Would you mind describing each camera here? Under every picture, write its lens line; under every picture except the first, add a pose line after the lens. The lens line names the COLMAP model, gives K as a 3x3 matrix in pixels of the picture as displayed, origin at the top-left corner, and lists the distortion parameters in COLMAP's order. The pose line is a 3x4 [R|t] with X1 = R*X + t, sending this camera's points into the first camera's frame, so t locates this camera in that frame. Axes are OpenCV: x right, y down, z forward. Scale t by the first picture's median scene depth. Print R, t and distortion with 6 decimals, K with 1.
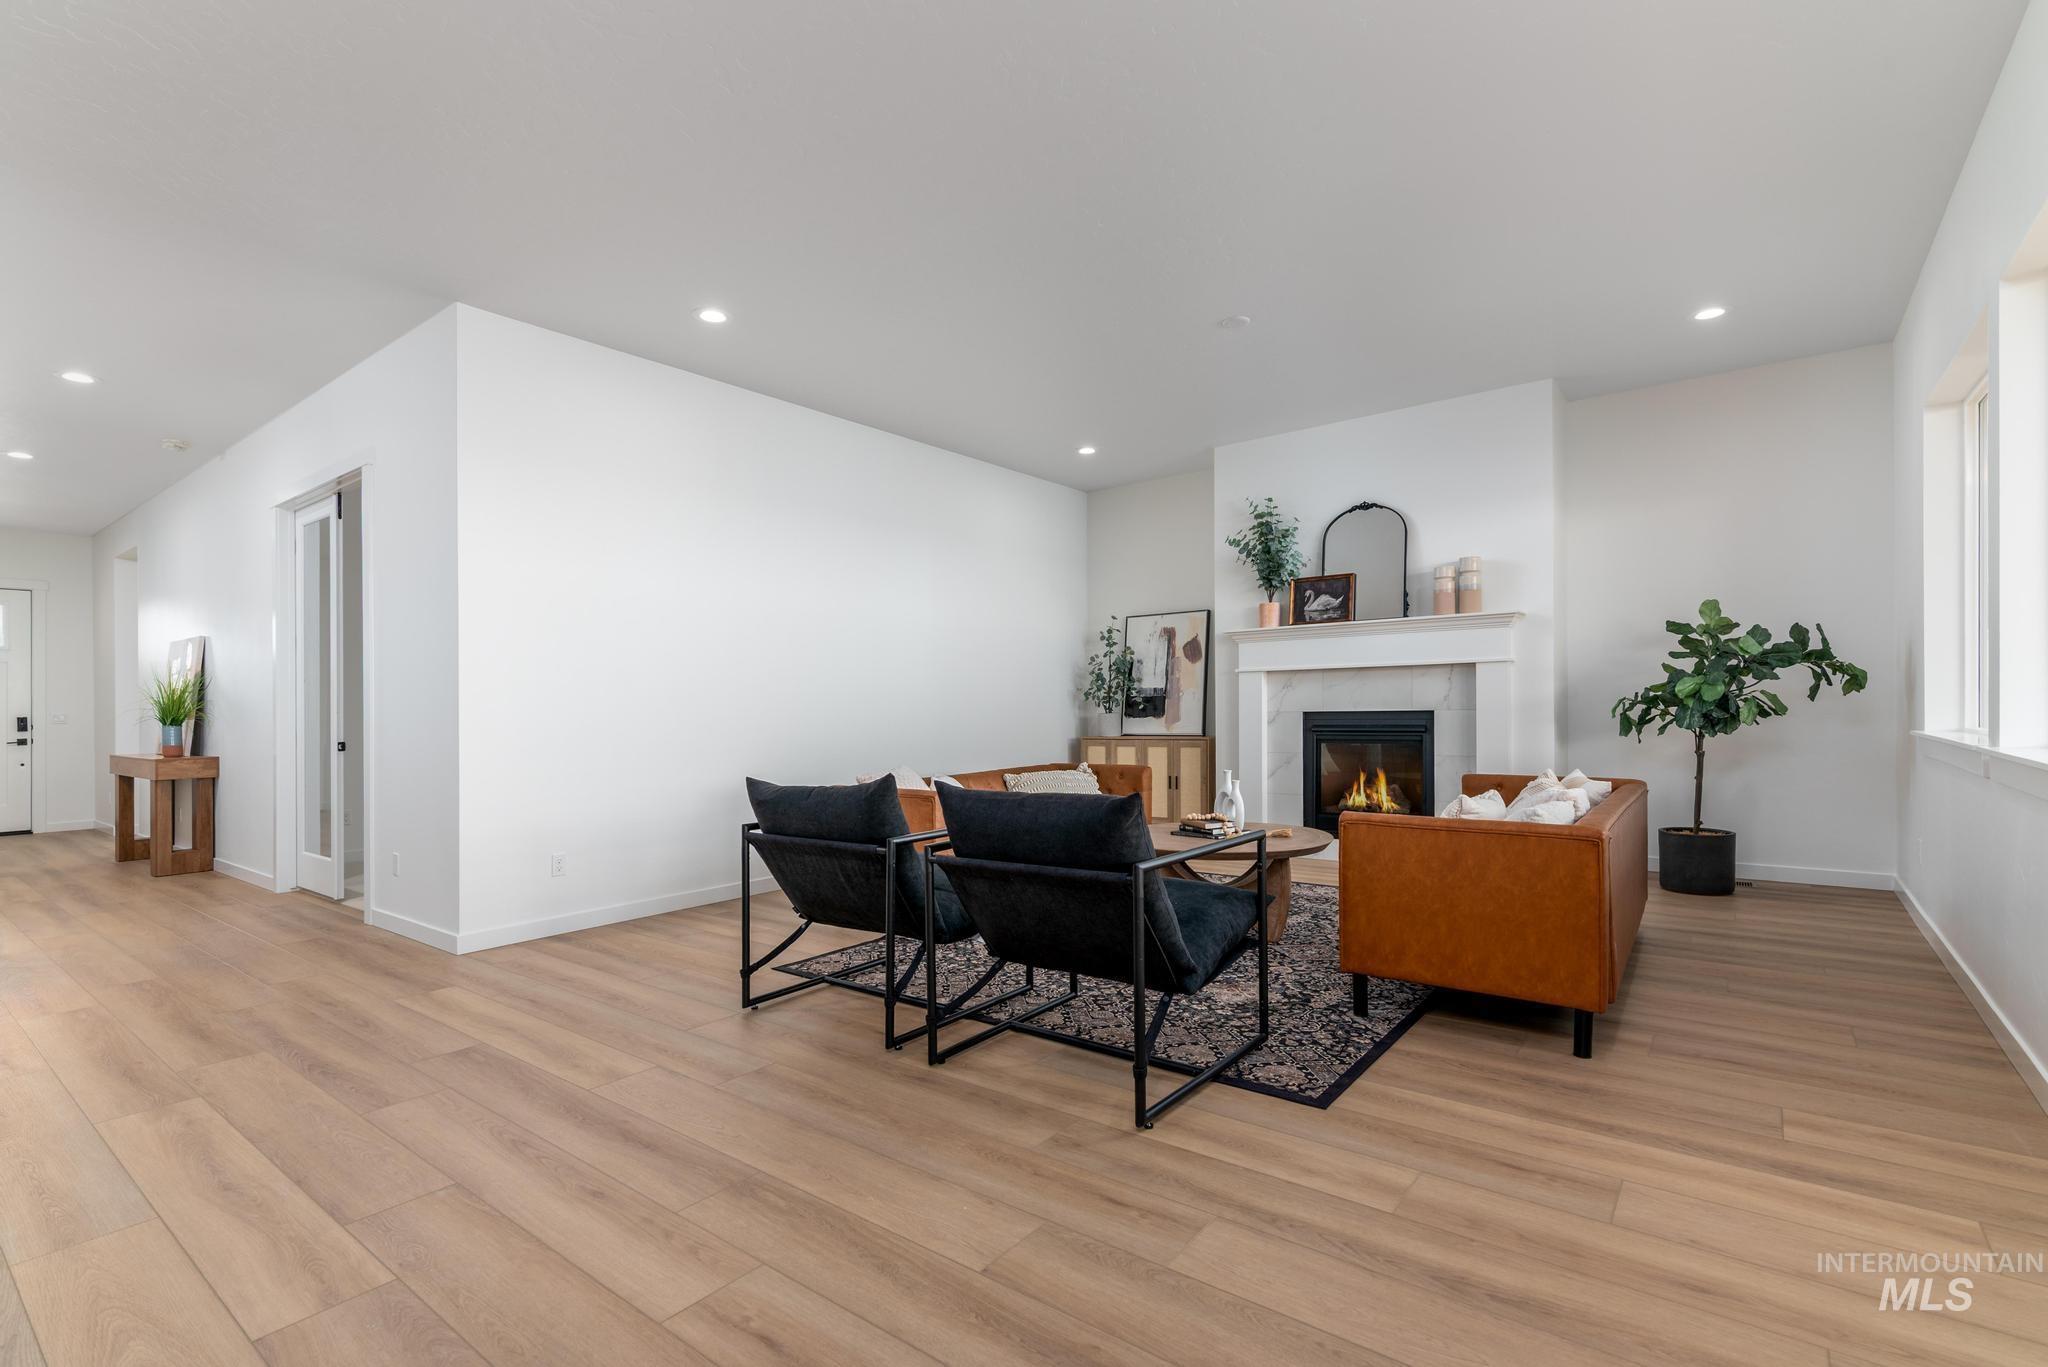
lens RADIAL K [[934.4, 0, 1014.9], [0, 934.4, 696.1], [0, 0, 1]] dist [0.003281, 0.000106]
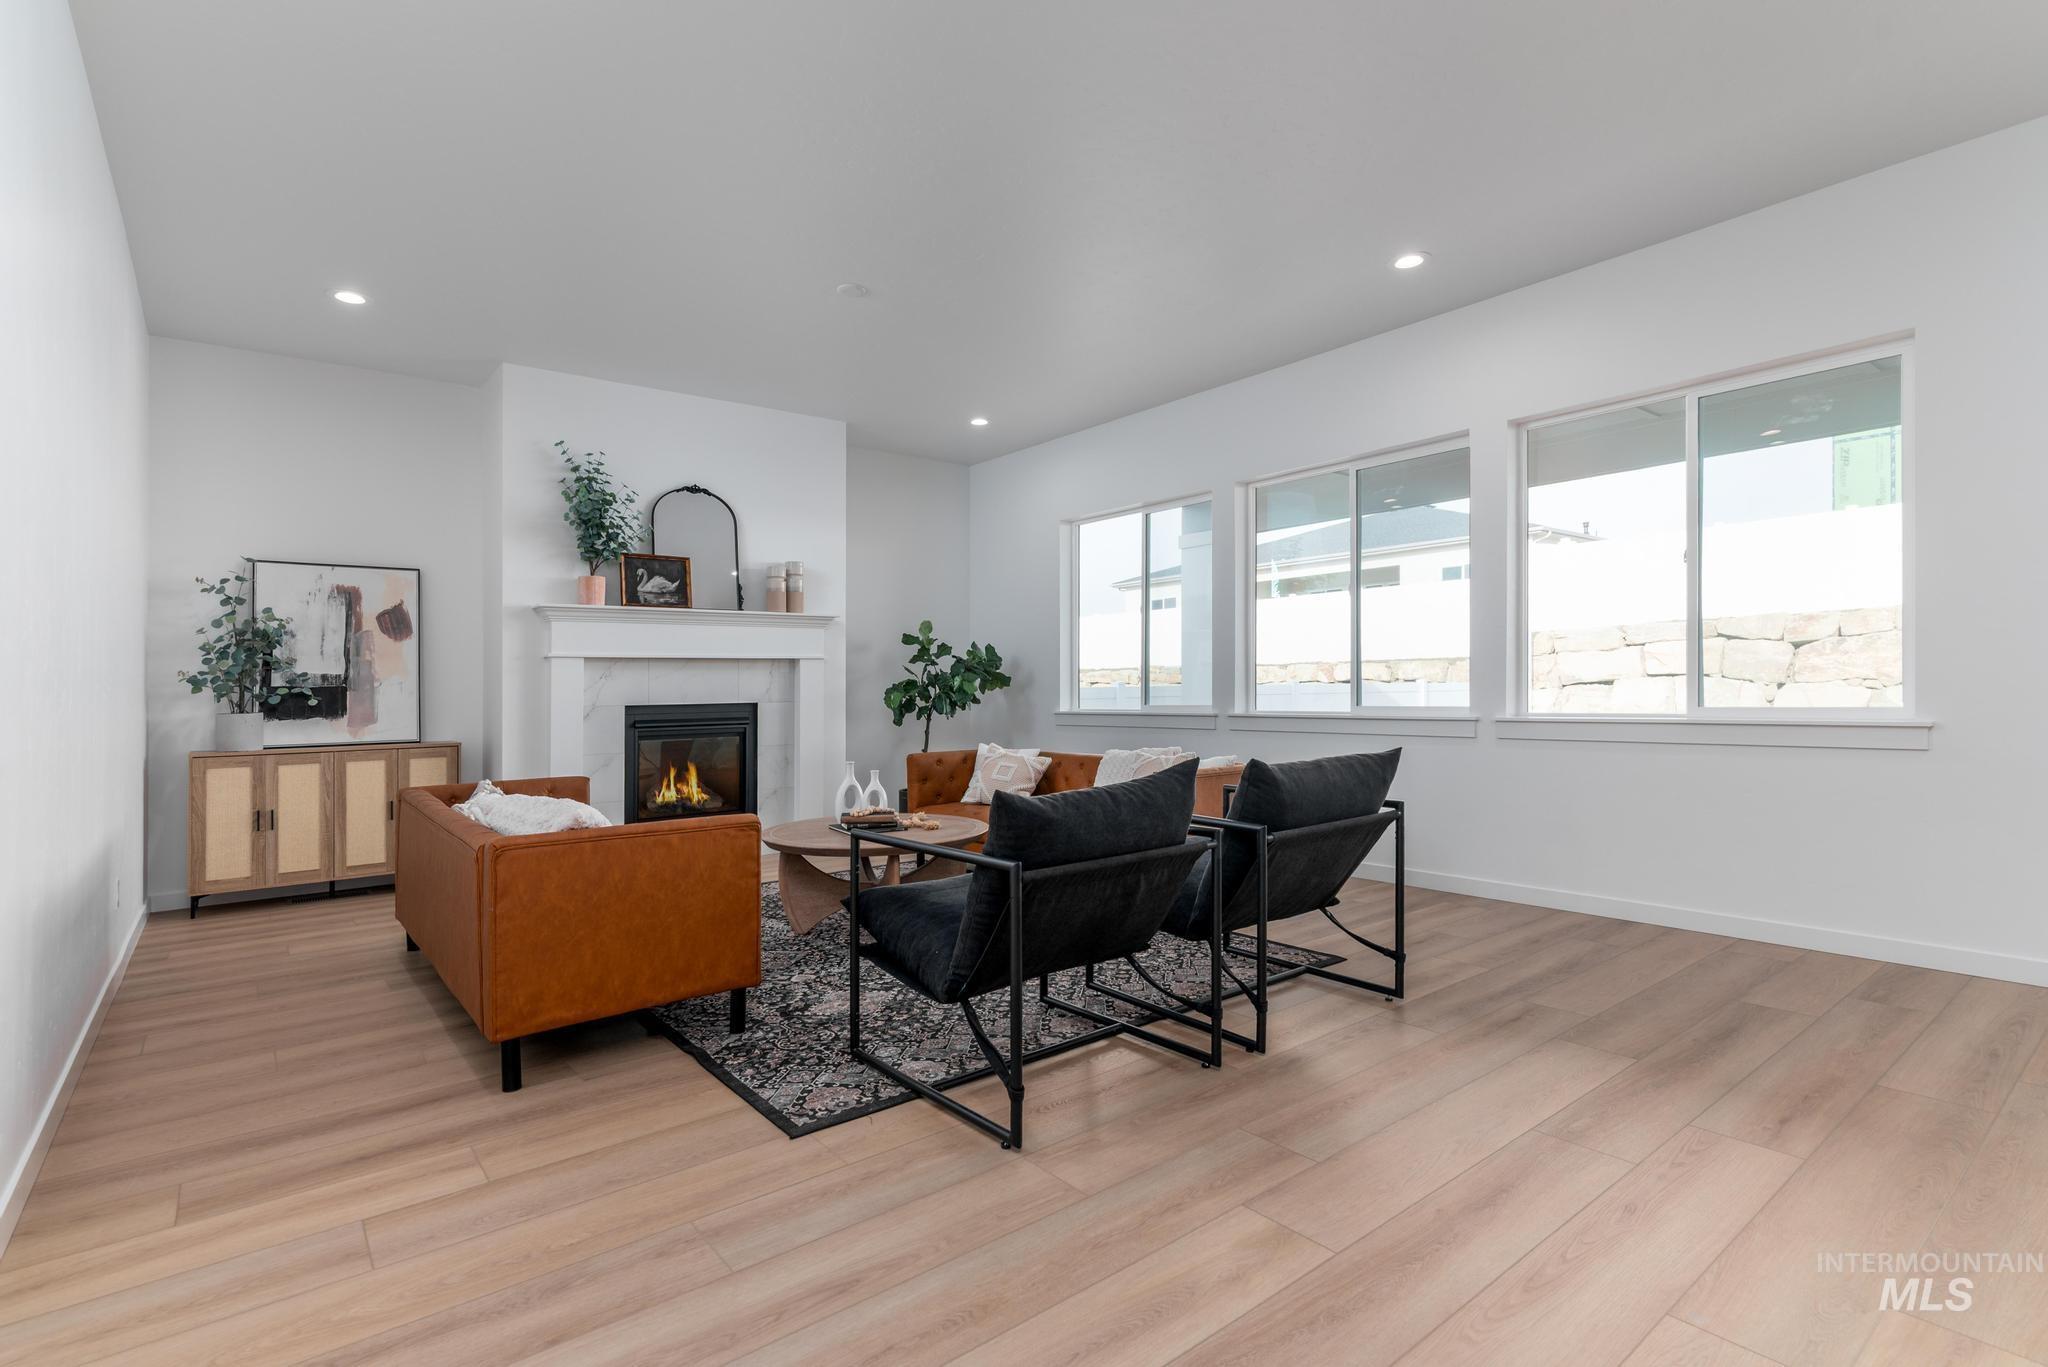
lens RADIAL K [[970.6, 0, 1000.2], [0, 970.6, 683.6], [0, 0, 1]] dist [0.002087, 0.000396]
pose [[0.240824, 0.021328, 0.970335, -0.499553], [0.001244, 0.999751, -0.022283, 0.017110], [-0.970568, 0.006573, 0.240737, 0.452309]]
